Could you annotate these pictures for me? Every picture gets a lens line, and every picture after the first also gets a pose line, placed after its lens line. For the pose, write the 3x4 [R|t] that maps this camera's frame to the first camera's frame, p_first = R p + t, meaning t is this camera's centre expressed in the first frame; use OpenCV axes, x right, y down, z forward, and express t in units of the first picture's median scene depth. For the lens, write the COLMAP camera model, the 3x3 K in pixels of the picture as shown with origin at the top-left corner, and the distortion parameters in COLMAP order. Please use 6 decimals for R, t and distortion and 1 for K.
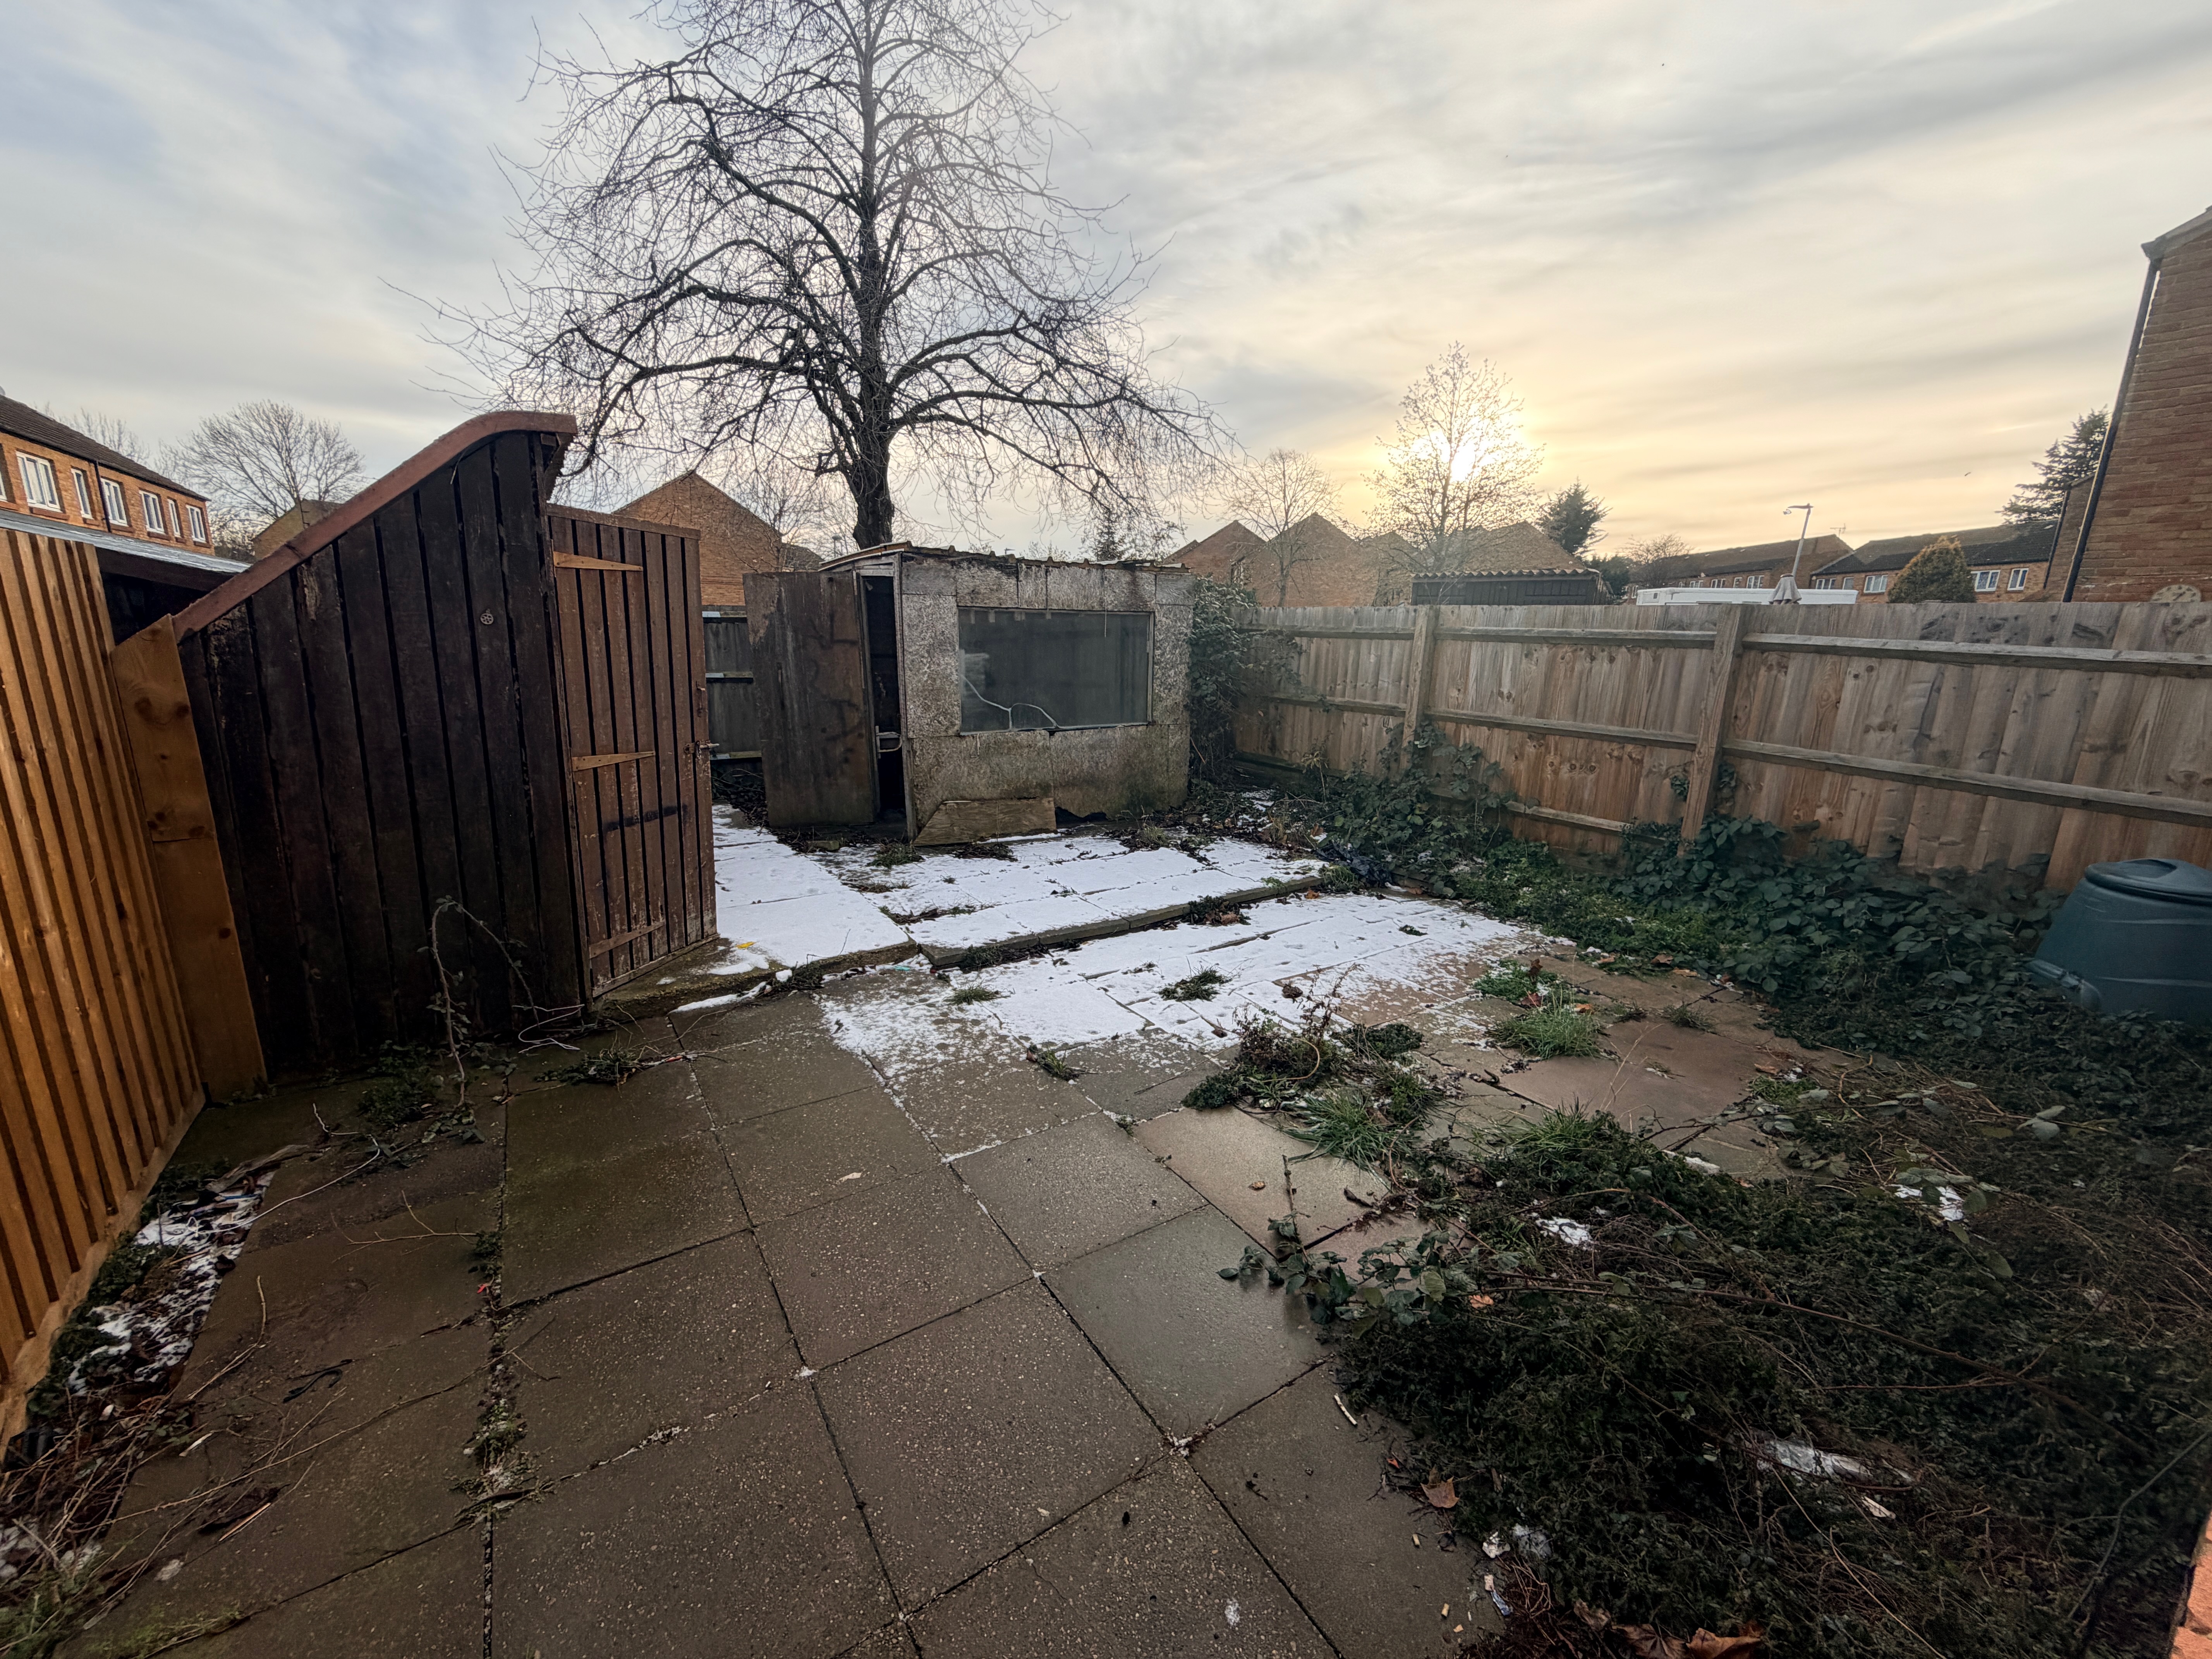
lens RADIAL K [[878.1, 0, 1102.6], [0, 878.1, 826.3], [0, 0, 1]] dist [-0.000196, -0.000025]
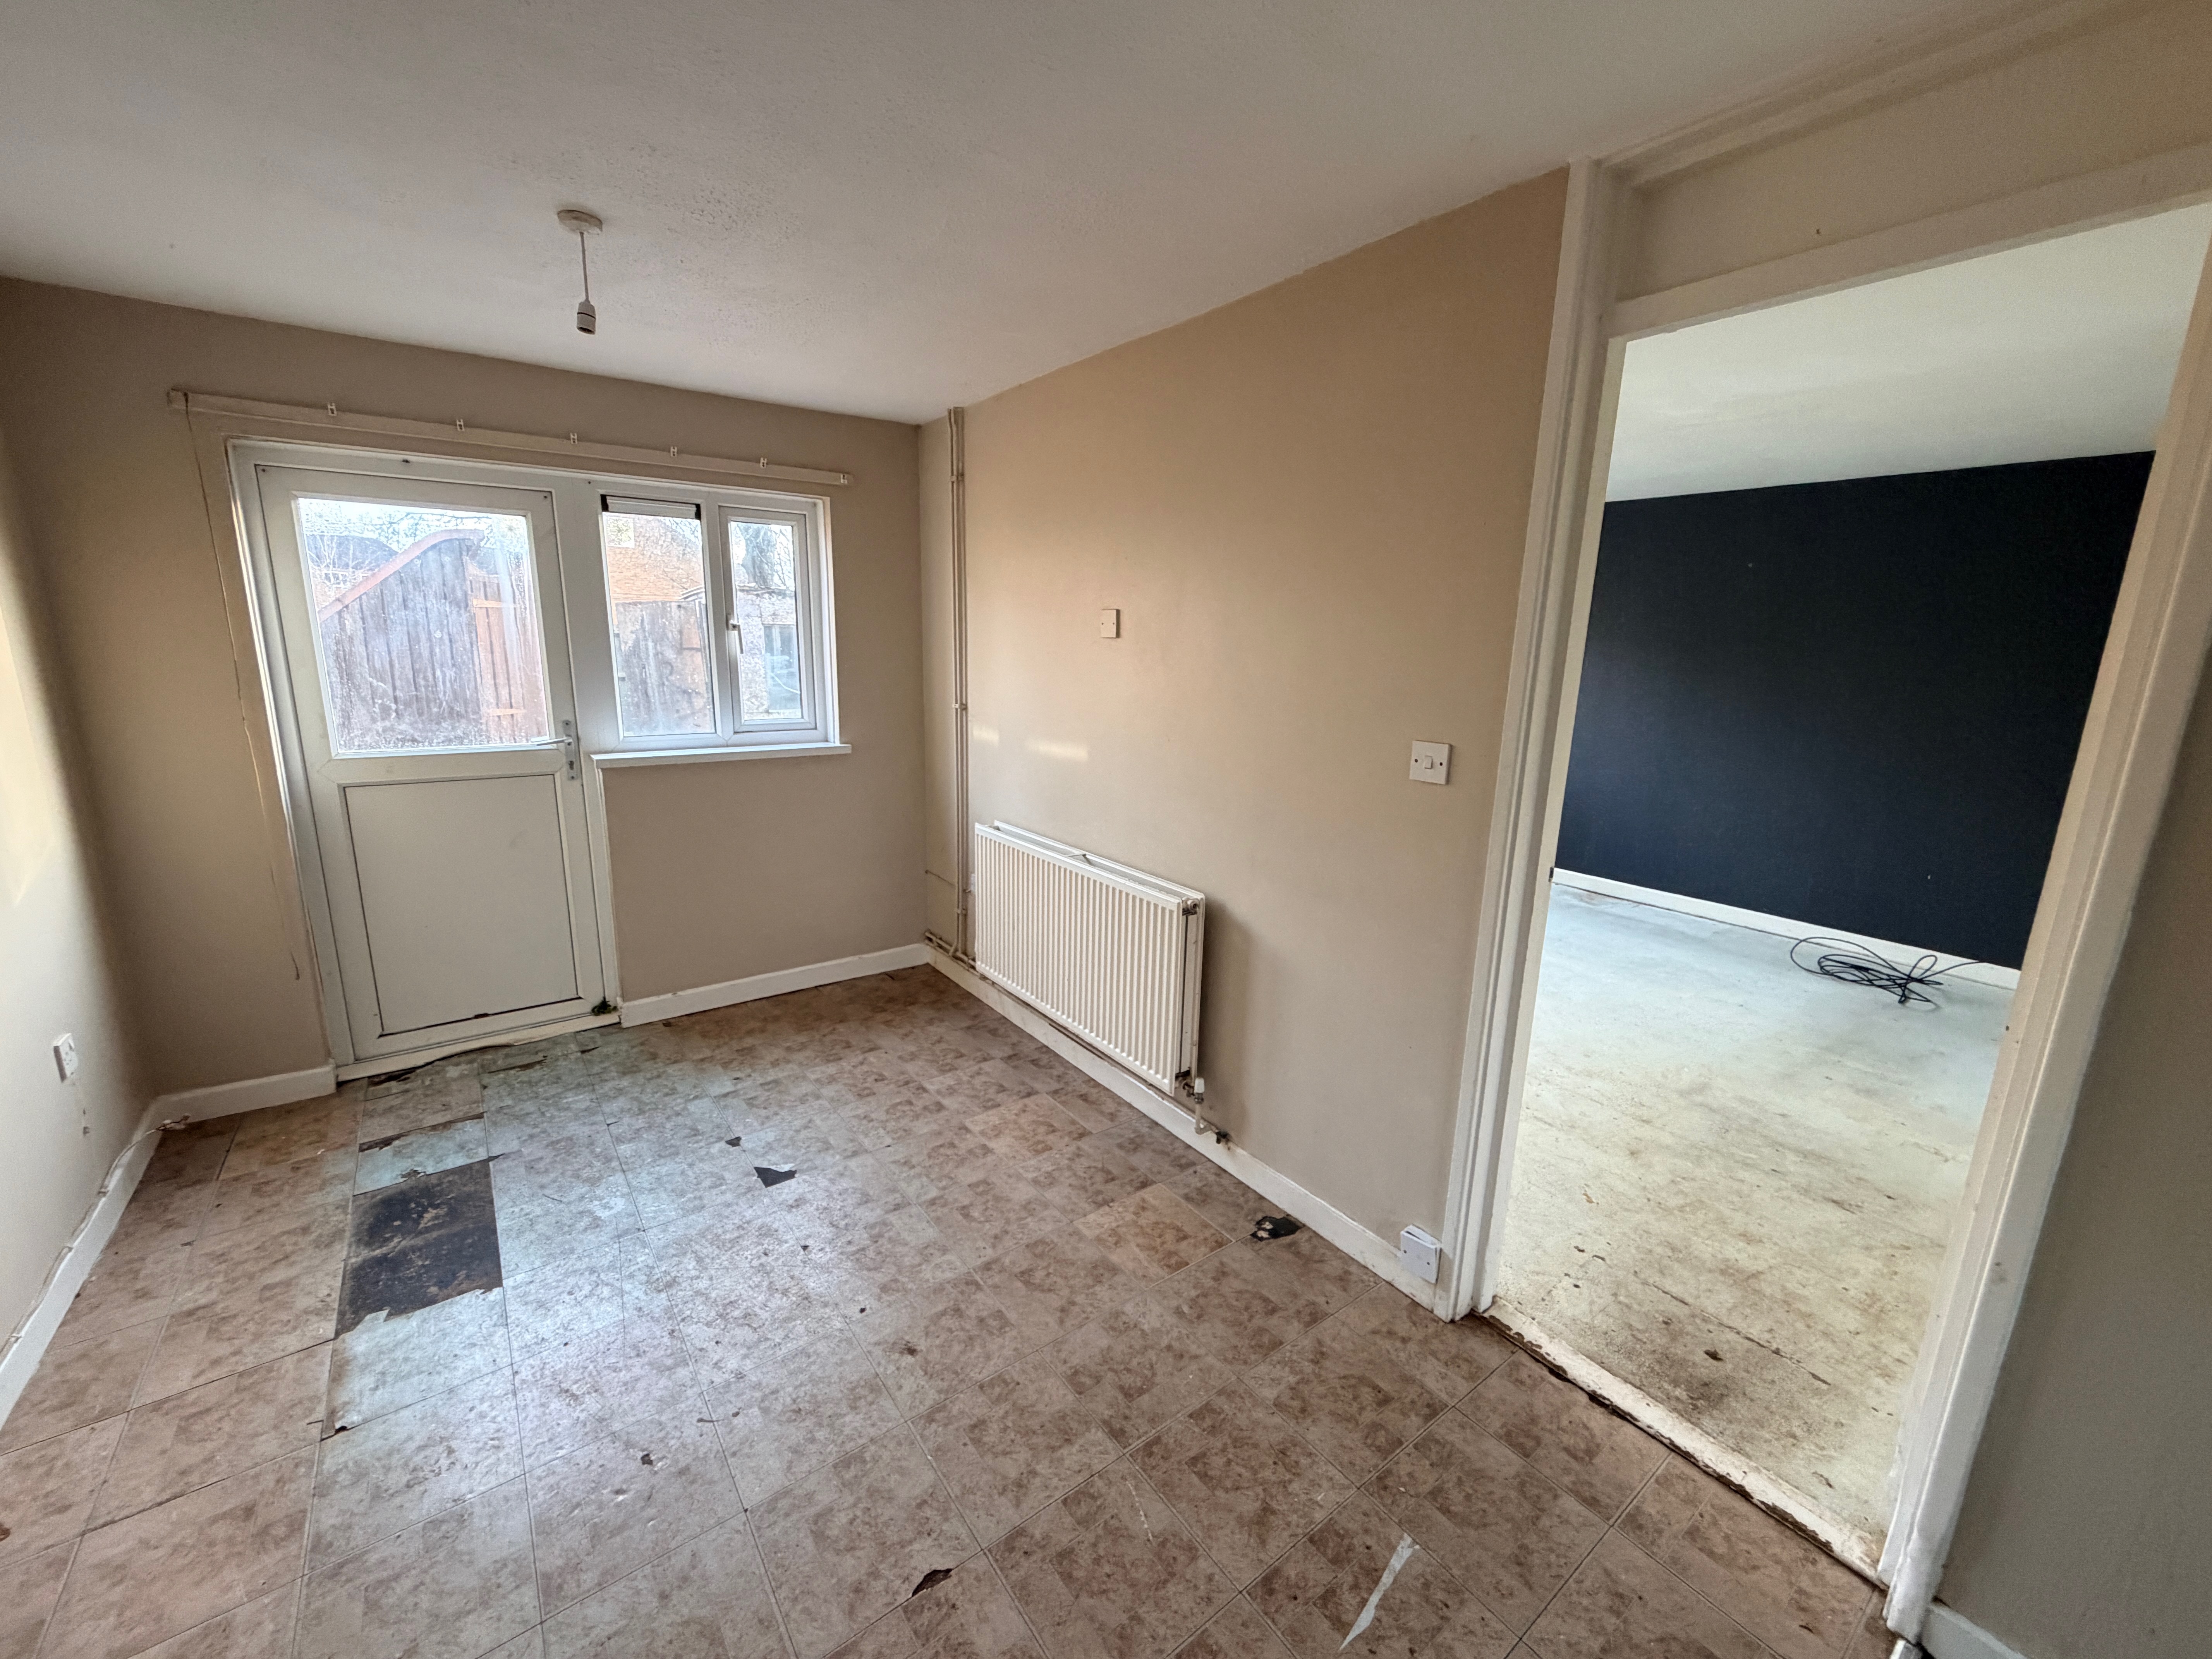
lens RADIAL K [[878.1, 0, 1103.5], [0, 878.1, 819.2], [0, 0, 1]] dist [-0.000196, -0.000025]
pose [[0.998928, -0.017312, 0.042942, 0.532069], [0.018206, 0.999624, -0.020516, 0.186268], [-0.042570, 0.021275, 0.998867, -0.777529]]
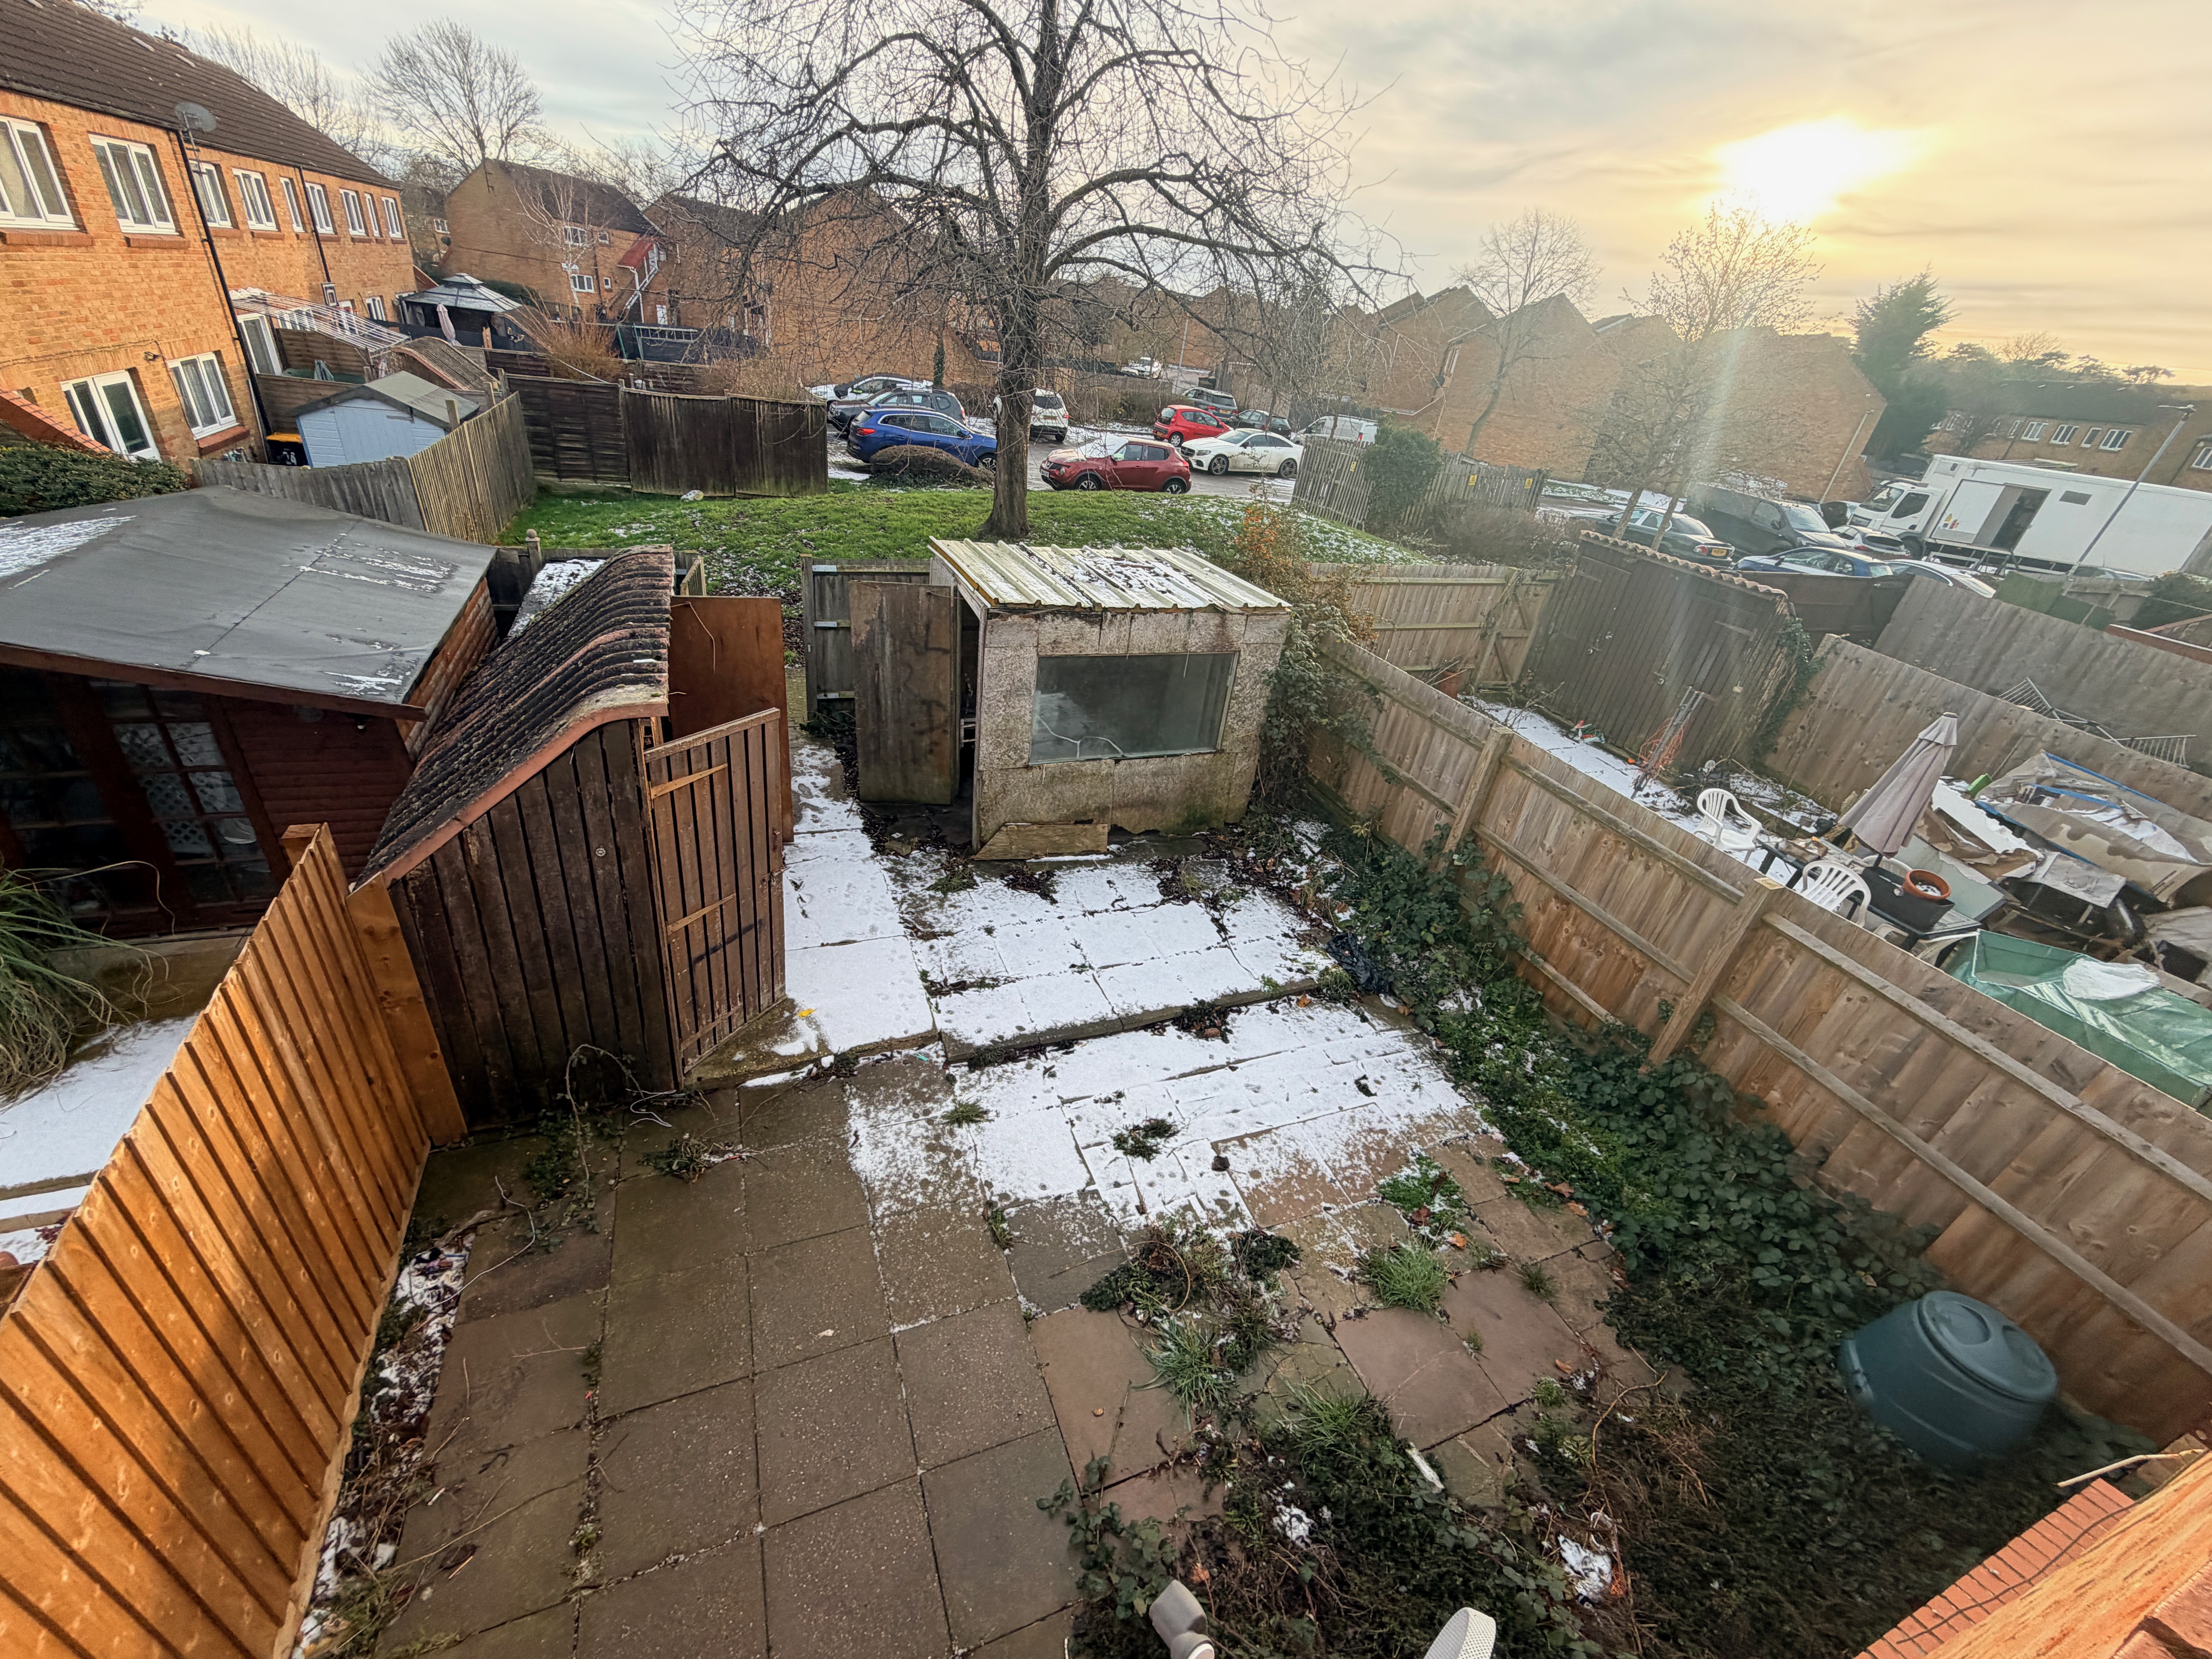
lens RADIAL K [[878.1, 0, 1102.2], [0, 878.1, 829.6], [0, 0, 1]] dist [-0.000196, -0.000025]
pose [[0.974971, 0.187450, -0.119560, 0.114719], [-0.146771, 0.946562, 0.287190, -0.569206], [0.167005, -0.262454, 0.950383, -0.056120]]
